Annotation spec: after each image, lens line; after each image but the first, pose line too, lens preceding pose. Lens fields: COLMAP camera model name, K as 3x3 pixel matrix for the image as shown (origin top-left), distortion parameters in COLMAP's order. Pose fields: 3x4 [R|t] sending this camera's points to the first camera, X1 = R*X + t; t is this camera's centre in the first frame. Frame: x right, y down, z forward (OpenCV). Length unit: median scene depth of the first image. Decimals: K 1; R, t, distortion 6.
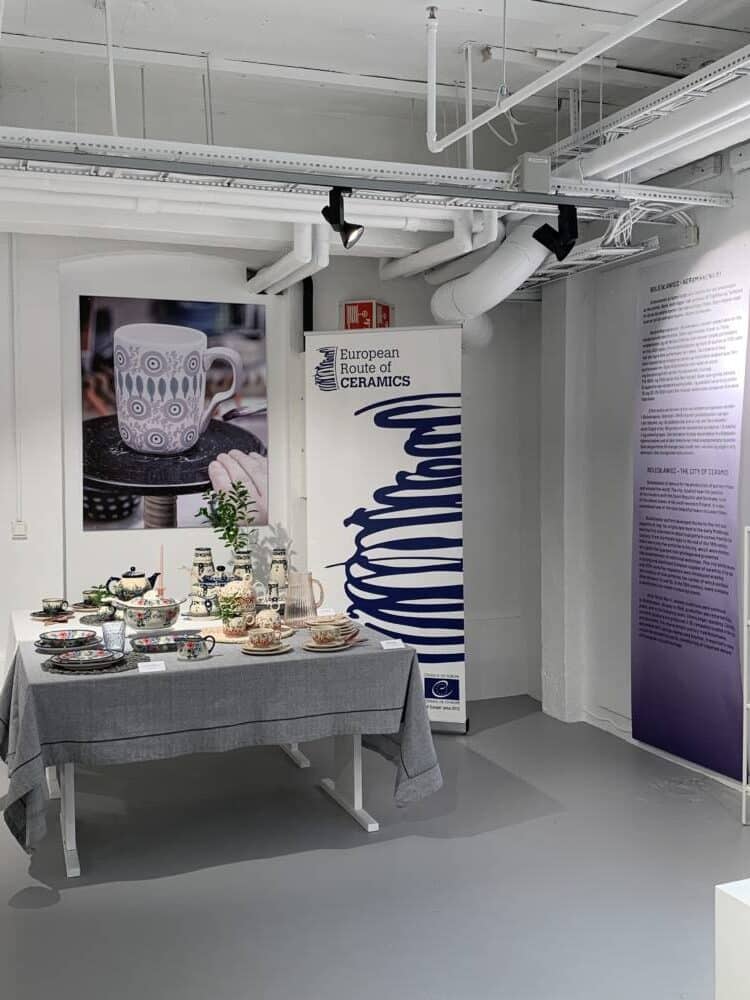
lens RADIAL K [[1053.0, 0, 390.2], [0, 1053.0, 500.0], [0, 0, 1]] dist [0.171470, -0.488523]
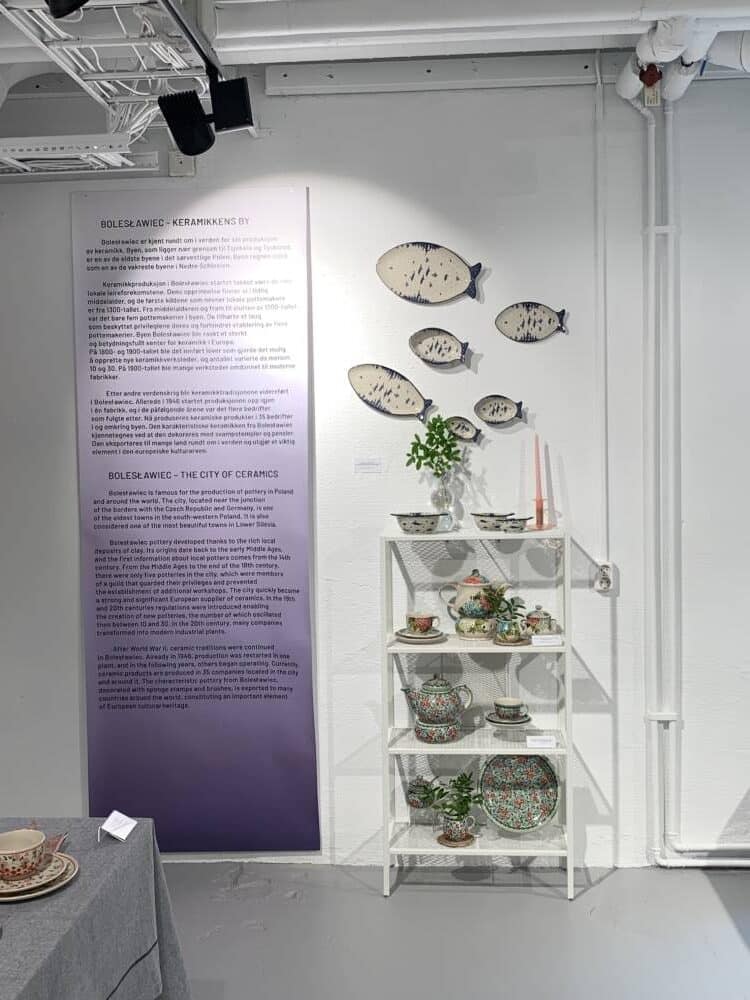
lens RADIAL K [[1053.0, 0, 390.2], [0, 1053.0, 500.0], [0, 0, 1]] dist [0.171470, -0.488523]
pose [[0.423406, -0.058409, 0.904055, -0.342032], [0.060603, 0.997510, 0.036064, -0.027439], [-0.903911, 0.039519, 0.425892, 0.542359]]
